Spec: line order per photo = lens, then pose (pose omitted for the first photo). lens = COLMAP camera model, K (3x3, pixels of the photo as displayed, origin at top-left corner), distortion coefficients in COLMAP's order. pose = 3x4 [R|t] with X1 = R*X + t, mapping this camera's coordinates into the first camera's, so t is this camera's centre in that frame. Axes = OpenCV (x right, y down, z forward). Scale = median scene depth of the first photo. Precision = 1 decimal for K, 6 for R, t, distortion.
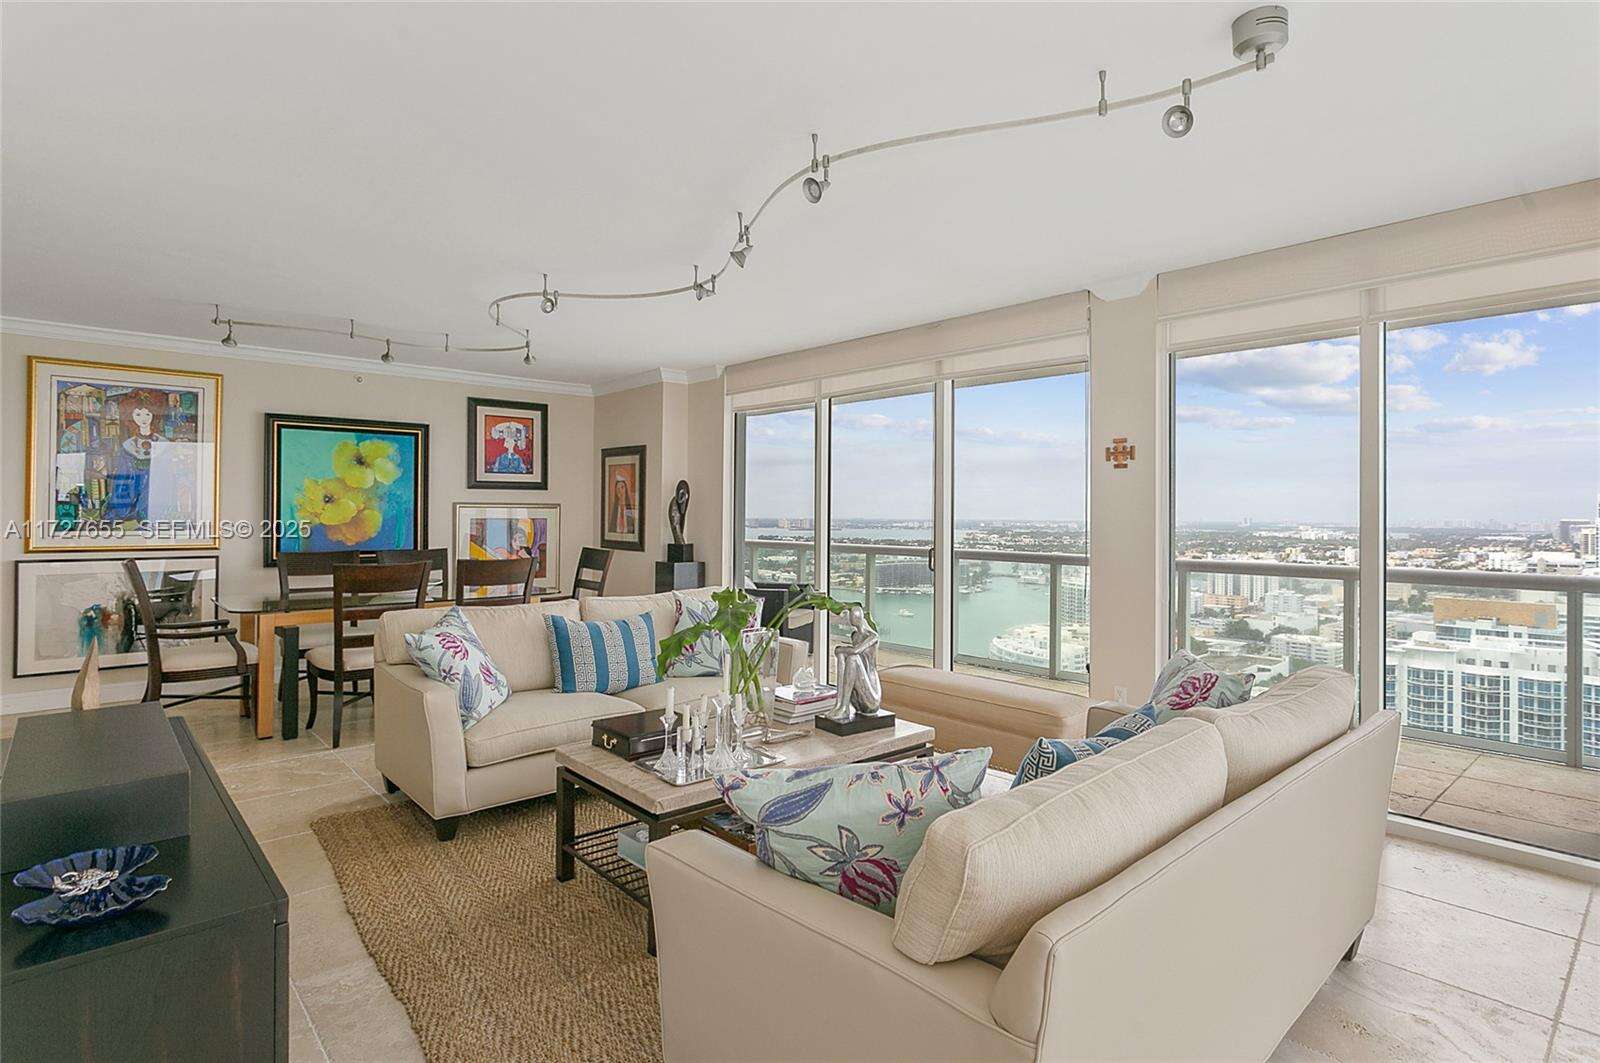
lens RADIAL K [[803.8, 0, 799.8], [0, 803.8, 510.3], [0, 0, 1]] dist [-0.001374, -0.000755]
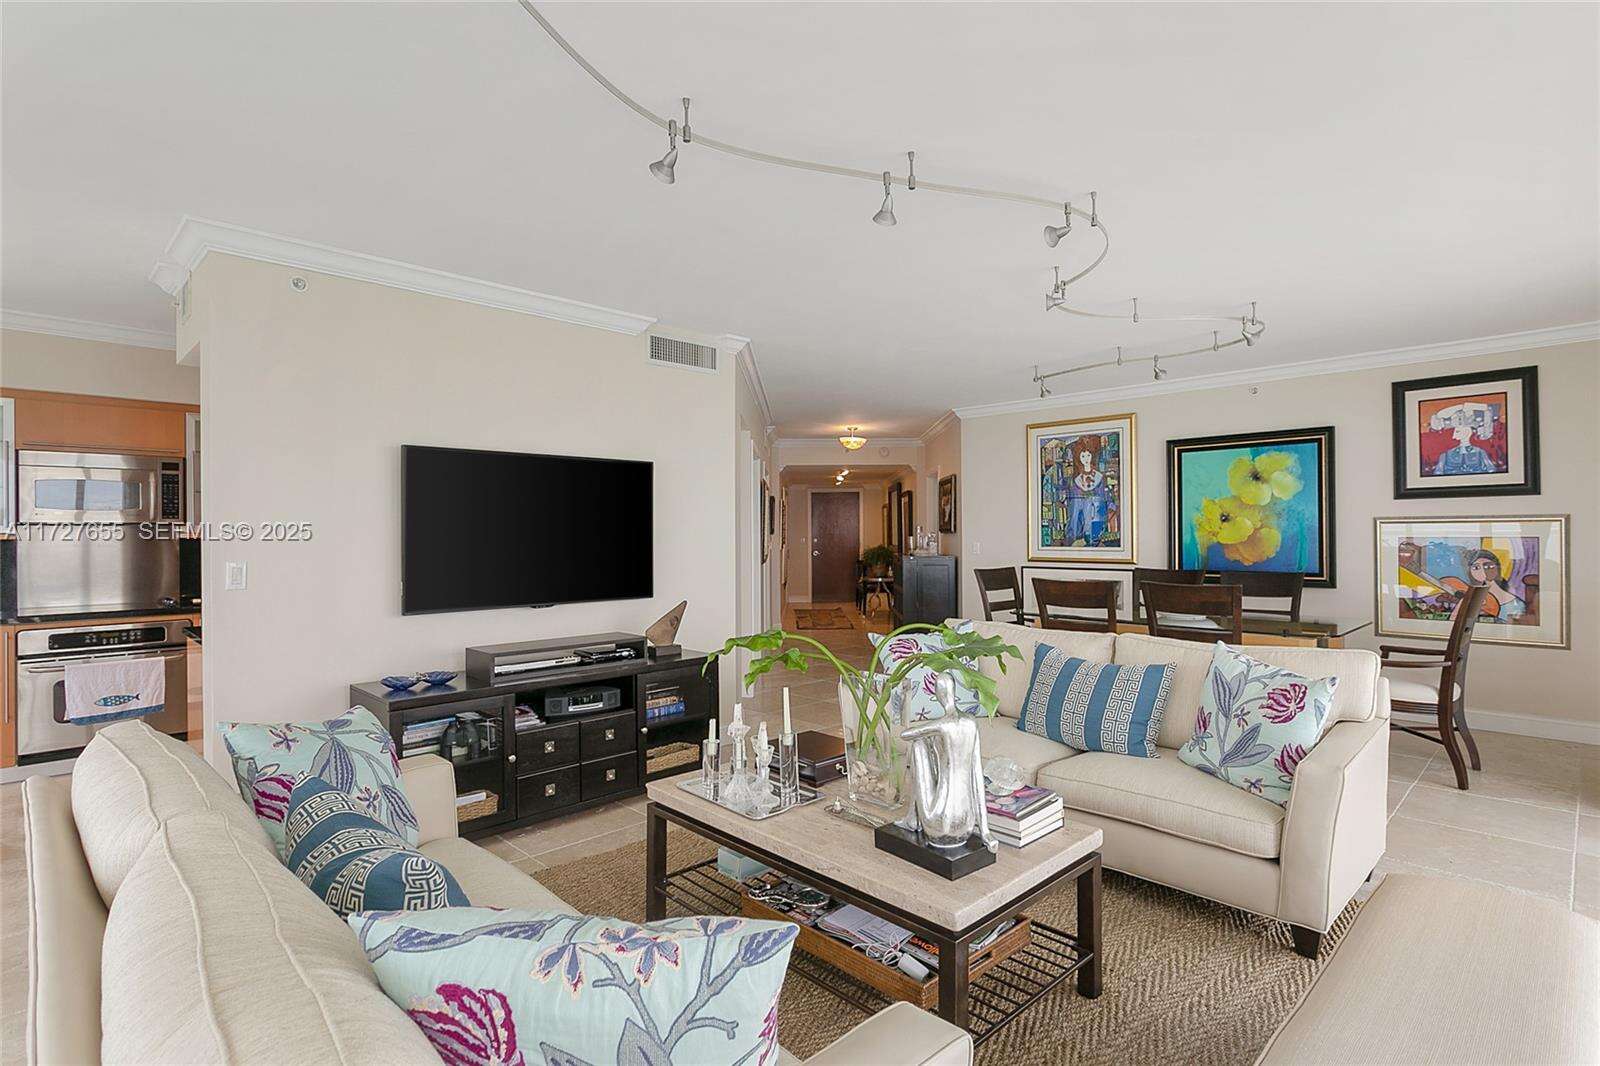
lens RADIAL K [[803.8, 0, 799.8], [0, 803.8, 511.8], [0, 0, 1]] dist [-0.001374, -0.000755]
pose [[0.037286, -0.028336, -0.998903, 0.362669], [0.013092, 0.999526, -0.027865, -0.000503], [0.999219, -0.012039, 0.037640, 0.407315]]
